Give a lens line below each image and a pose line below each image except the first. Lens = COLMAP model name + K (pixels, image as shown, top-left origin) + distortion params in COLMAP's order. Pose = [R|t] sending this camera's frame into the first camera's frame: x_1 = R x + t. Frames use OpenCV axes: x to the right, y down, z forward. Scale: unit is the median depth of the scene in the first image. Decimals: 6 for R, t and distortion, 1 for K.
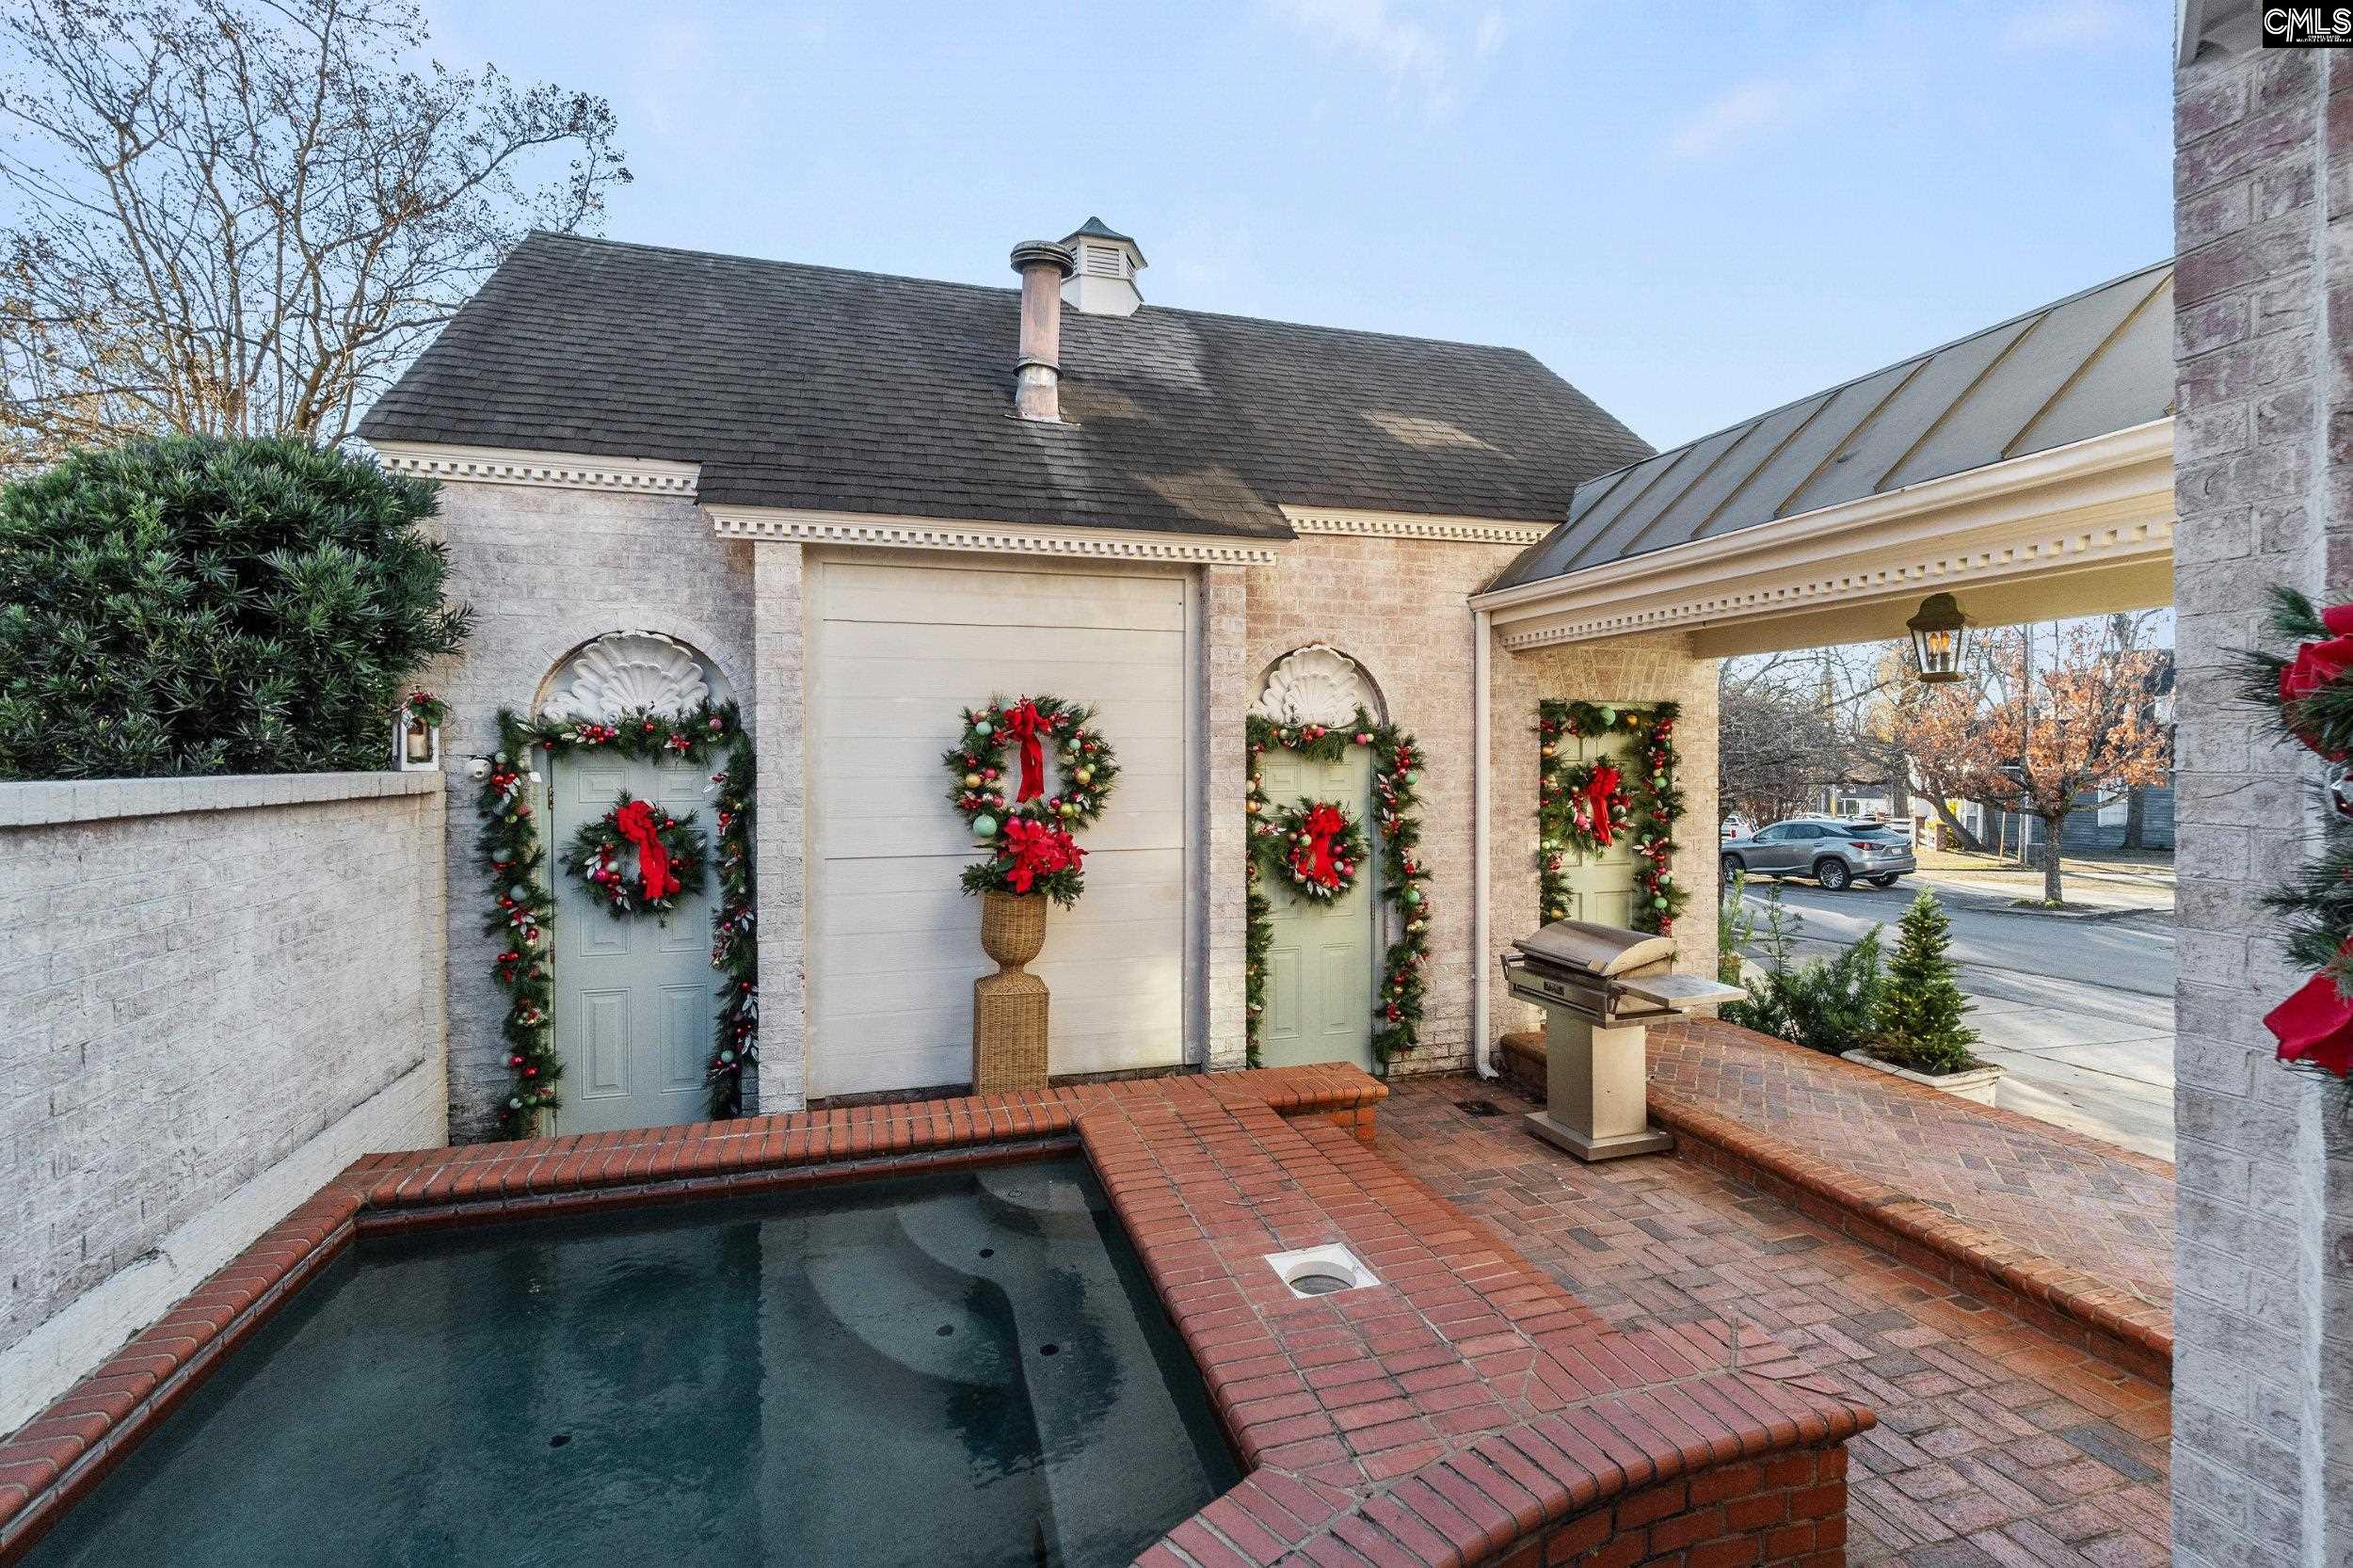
lens RADIAL K [[1020.2, 0, 1160.2], [0, 1020.2, 763.2], [0, 0, 1]] dist [0.000034, -0.000291]
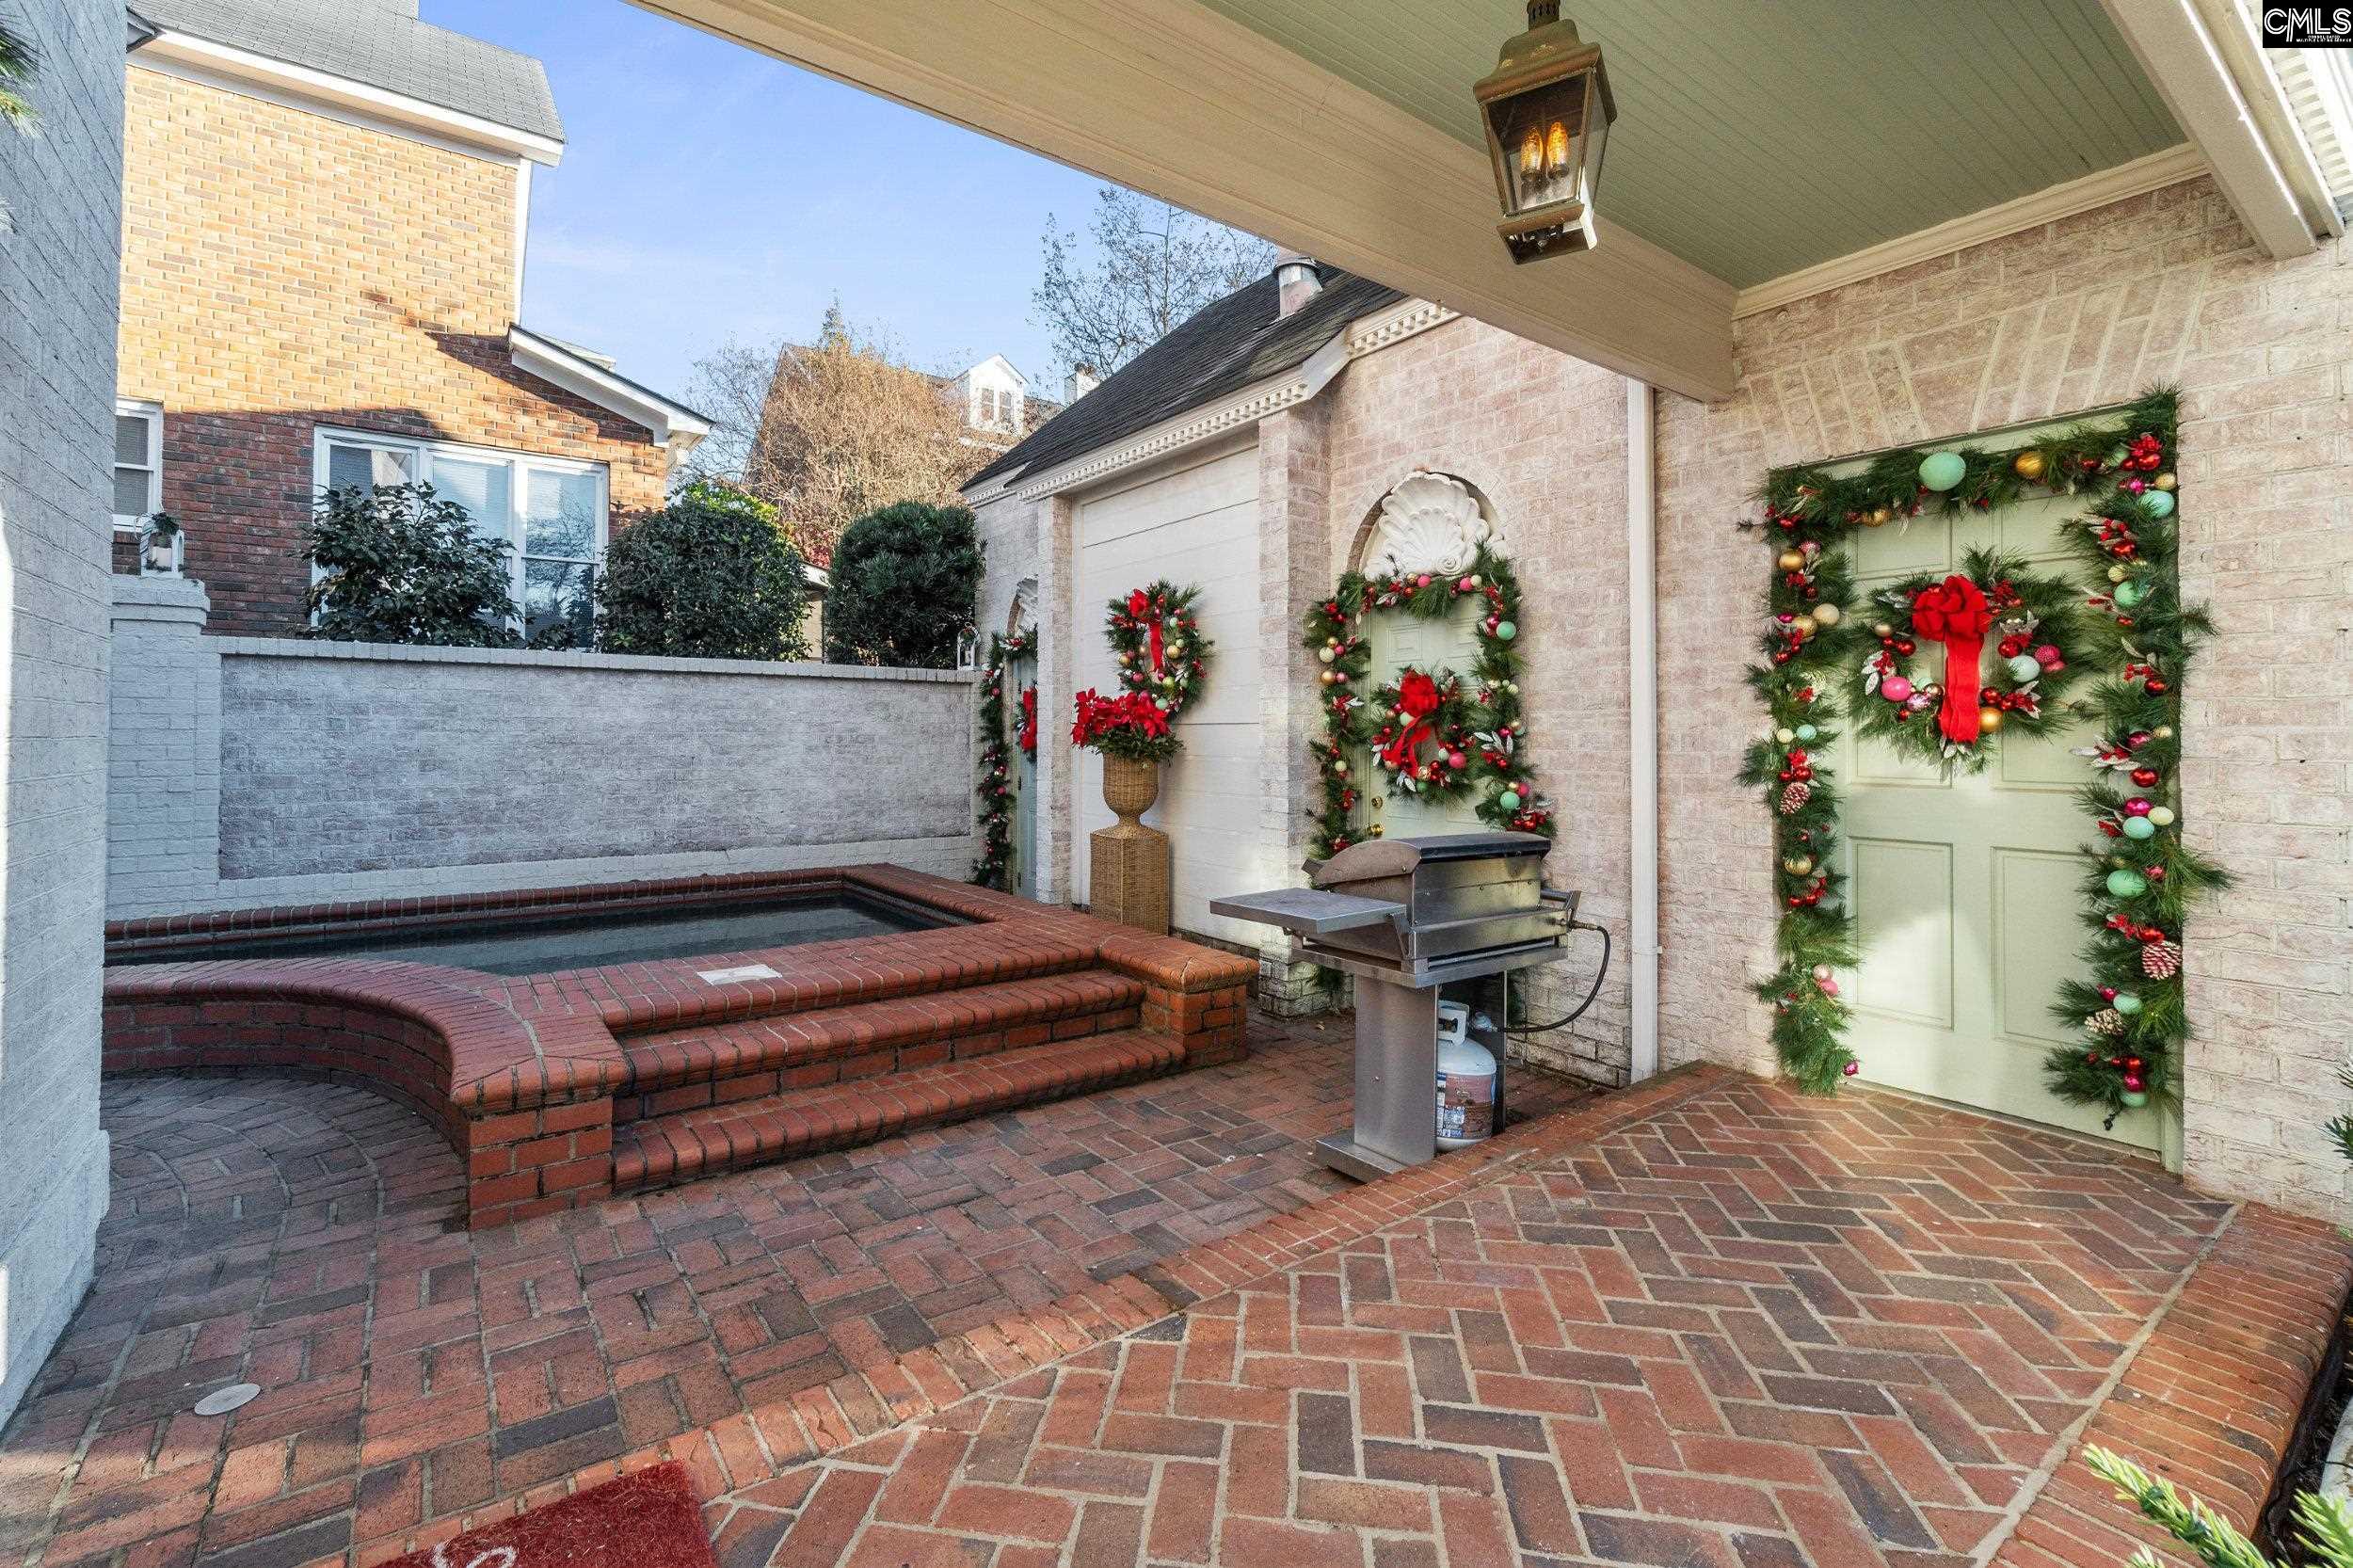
lens RADIAL K [[1020.2, 0, 1152.8], [0, 1020.2, 723.7], [0, 0, 1]] dist [0.000034, -0.000291]
pose [[0.347429, -0.005042, -0.937693, 0.961014], [-0.012454, 0.999873, -0.009991, 0.103896], [0.937624, 0.015150, 0.347322, 0.625672]]
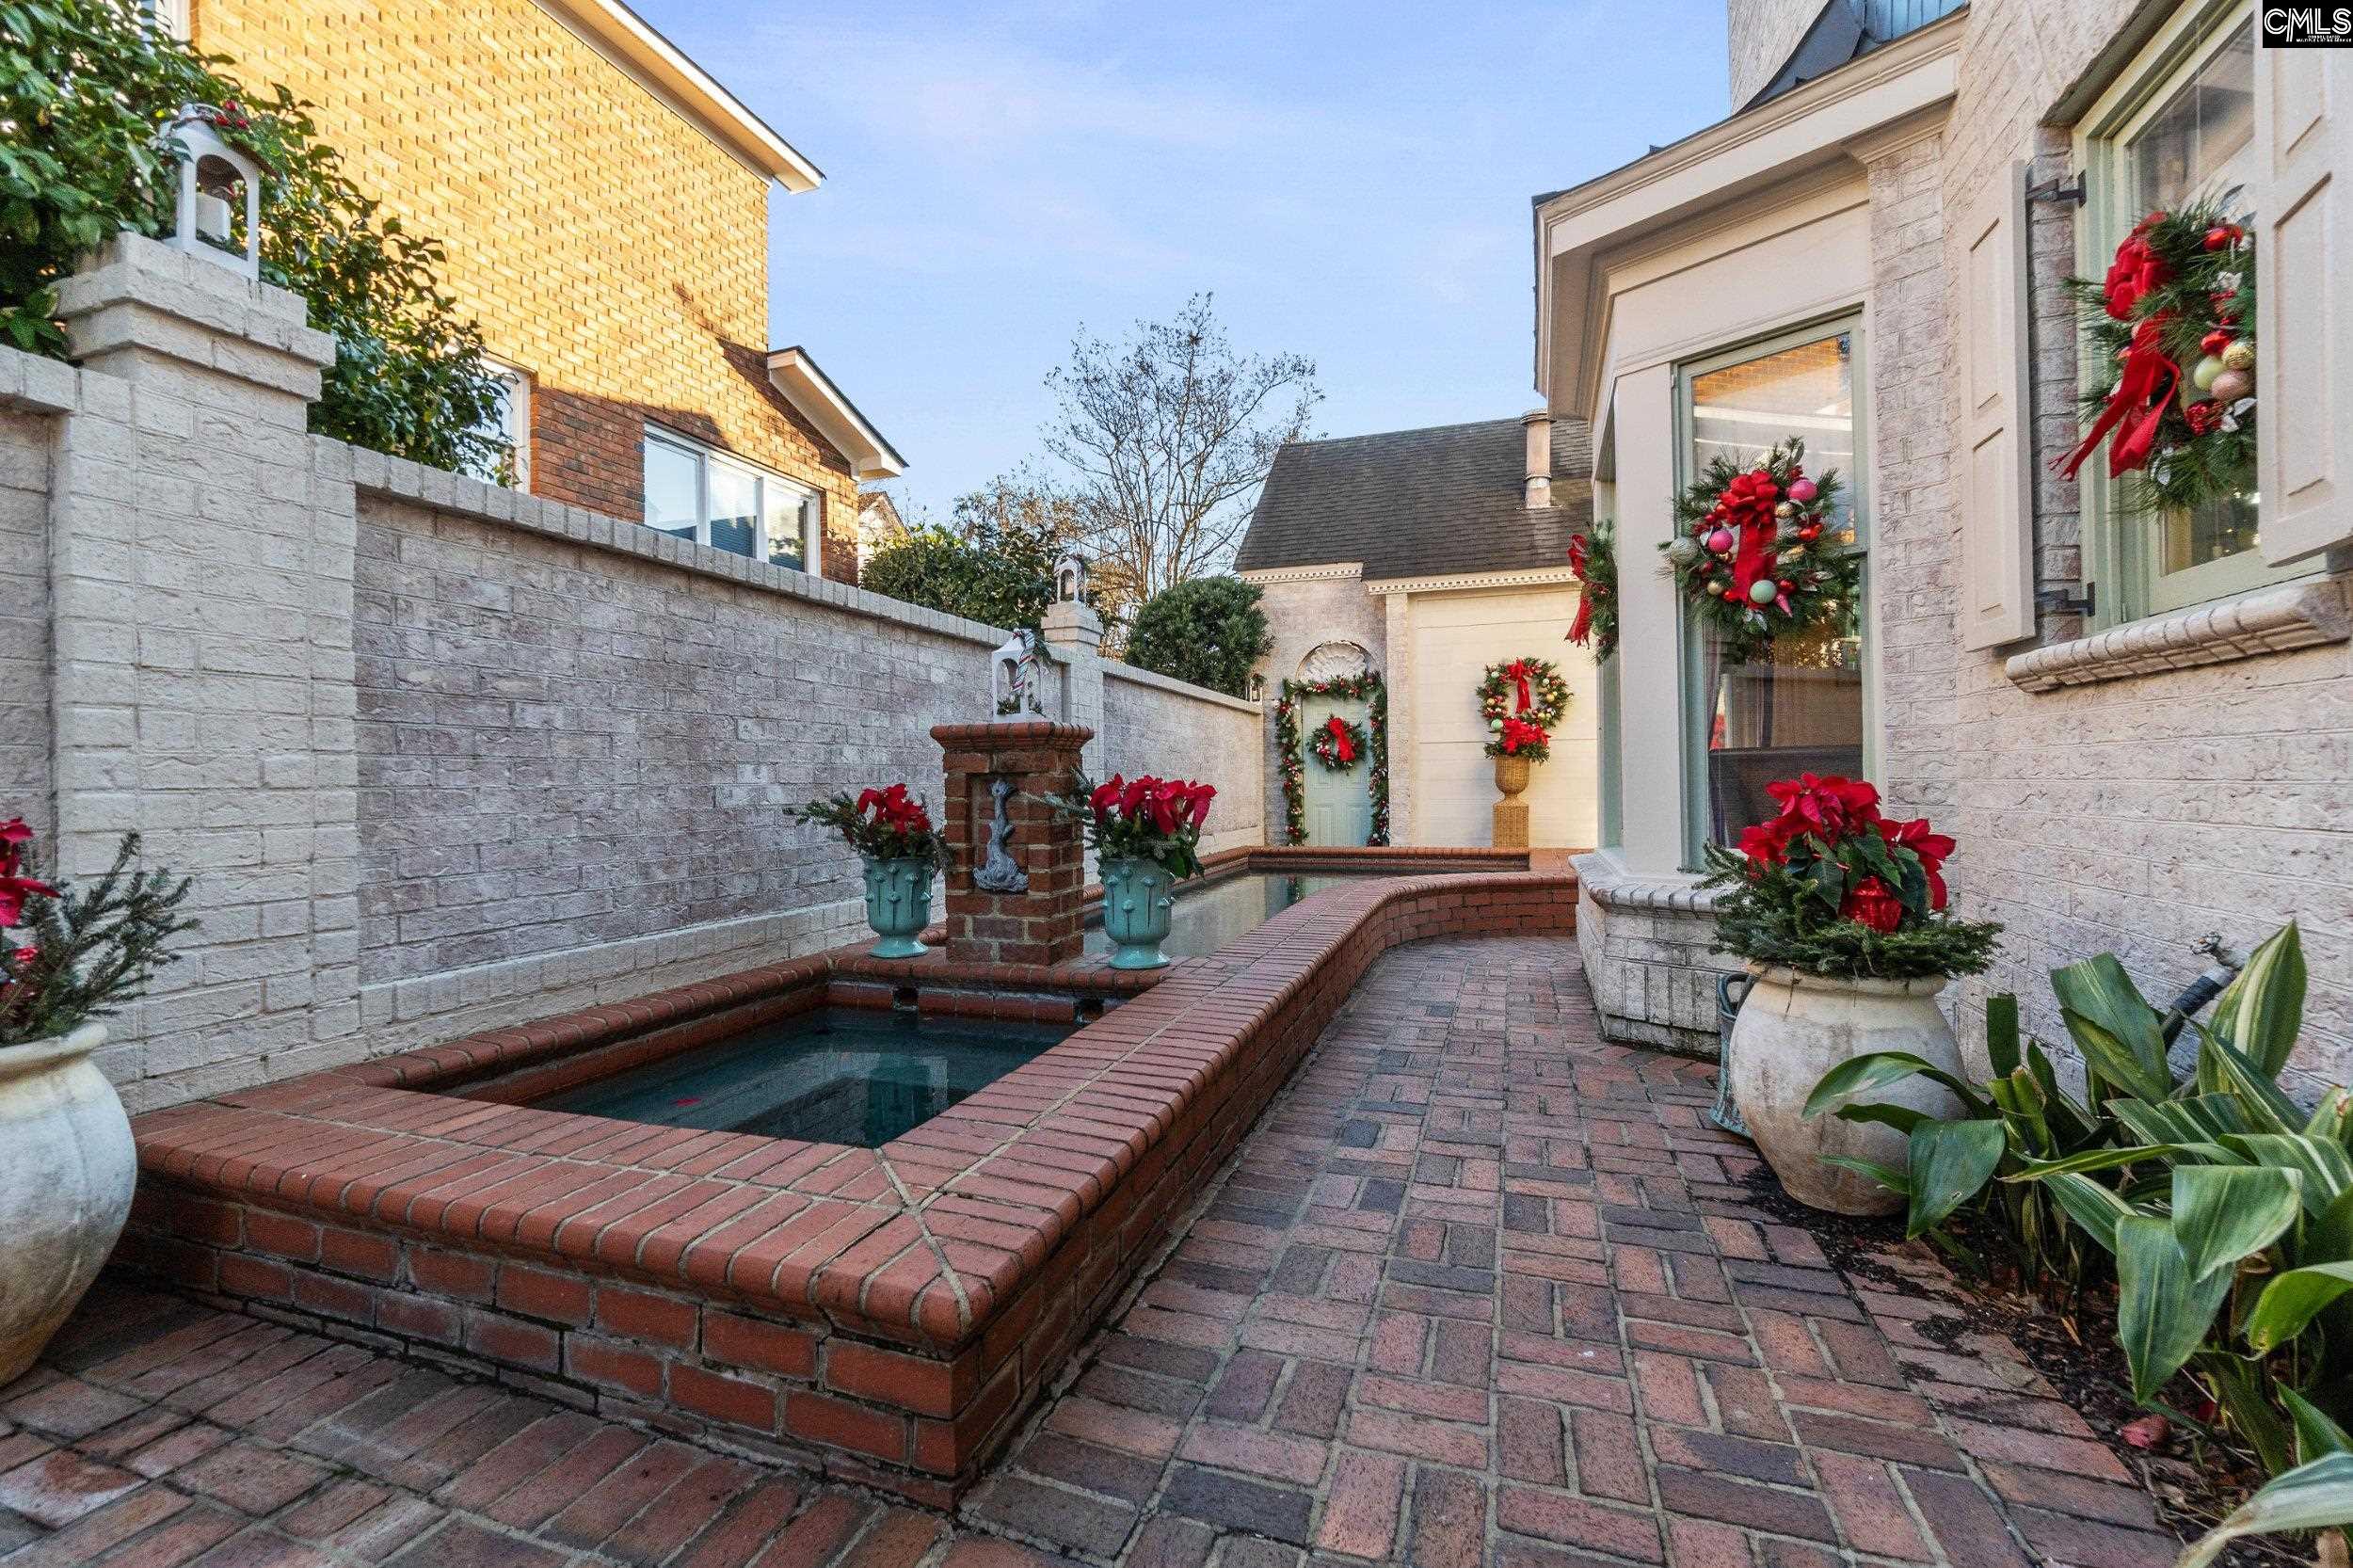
lens RADIAL K [[1020.2, 0, 1177.2], [0, 1020.2, 773.4], [0, 0, 1]] dist [0.000034, -0.000291]
pose [[0.826486, -0.011618, -0.562838, 0.436798], [0.003673, 0.999877, -0.015246, 0.187866], [0.562946, 0.010533, 0.826427, -1.004594]]
